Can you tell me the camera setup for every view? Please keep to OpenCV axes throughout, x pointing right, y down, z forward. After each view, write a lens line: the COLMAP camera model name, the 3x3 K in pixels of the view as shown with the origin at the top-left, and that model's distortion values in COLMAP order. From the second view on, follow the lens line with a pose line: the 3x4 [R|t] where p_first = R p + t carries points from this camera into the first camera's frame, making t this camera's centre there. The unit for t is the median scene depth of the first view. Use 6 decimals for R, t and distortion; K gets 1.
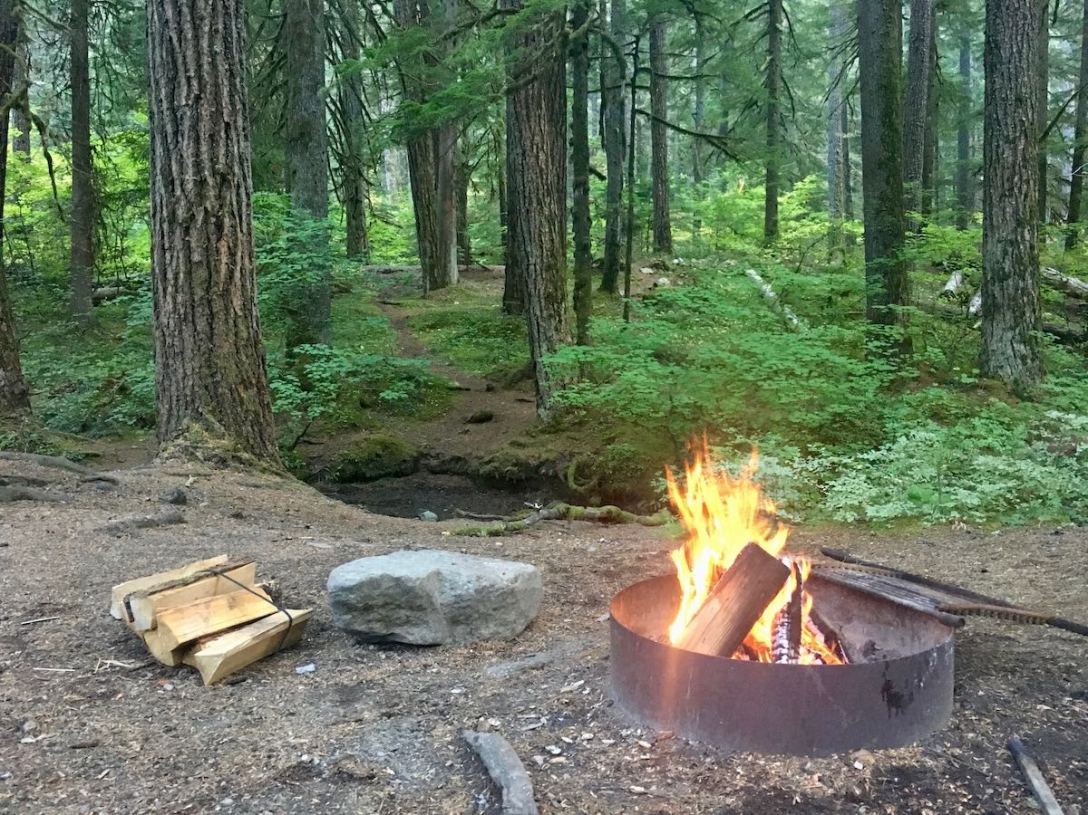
lens RADIAL K [[915.7, 0, 540.6], [0, 915.7, 404.9], [0, 0, 1]] dist [0.064889, -0.075089]
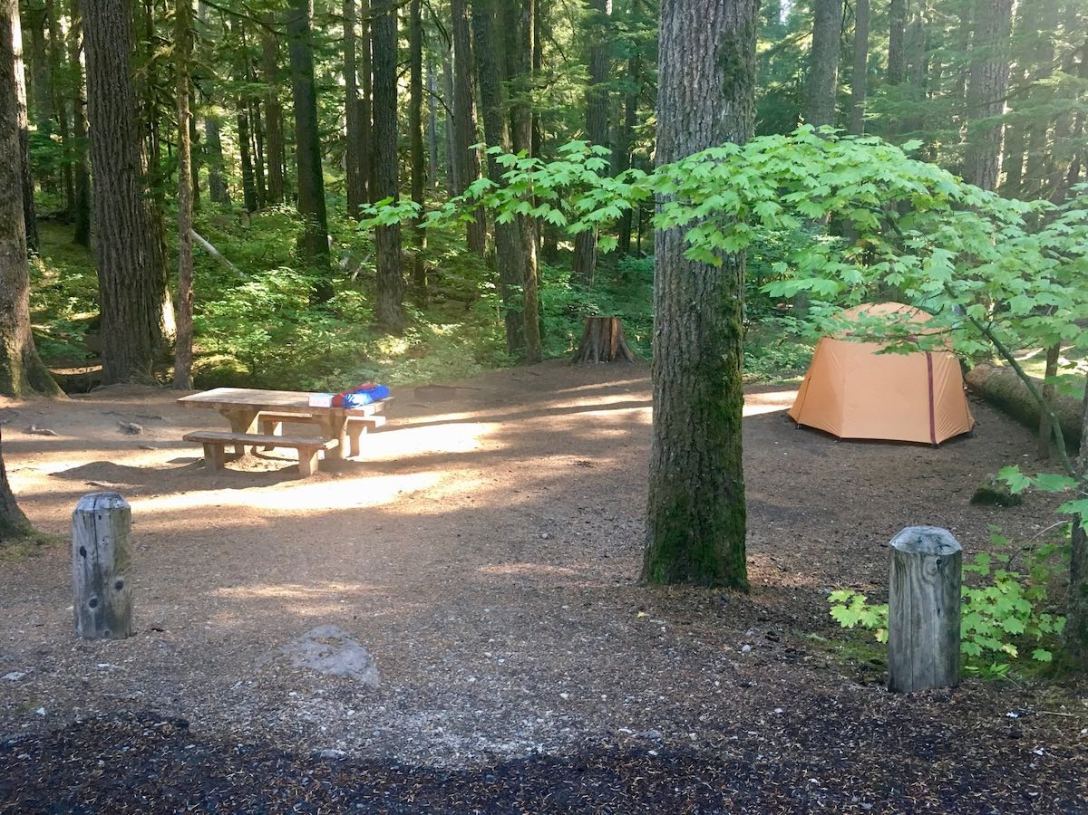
lens RADIAL K [[915.7, 0, 544.1], [0, 915.7, 408.8], [0, 0, 1]] dist [0.064889, -0.075089]
pose [[0.759911, -0.086757, 0.644211, -1.132105], [0.018836, 0.993576, 0.111587, -0.126962], [-0.649754, -0.072662, 0.756664, -1.528483]]
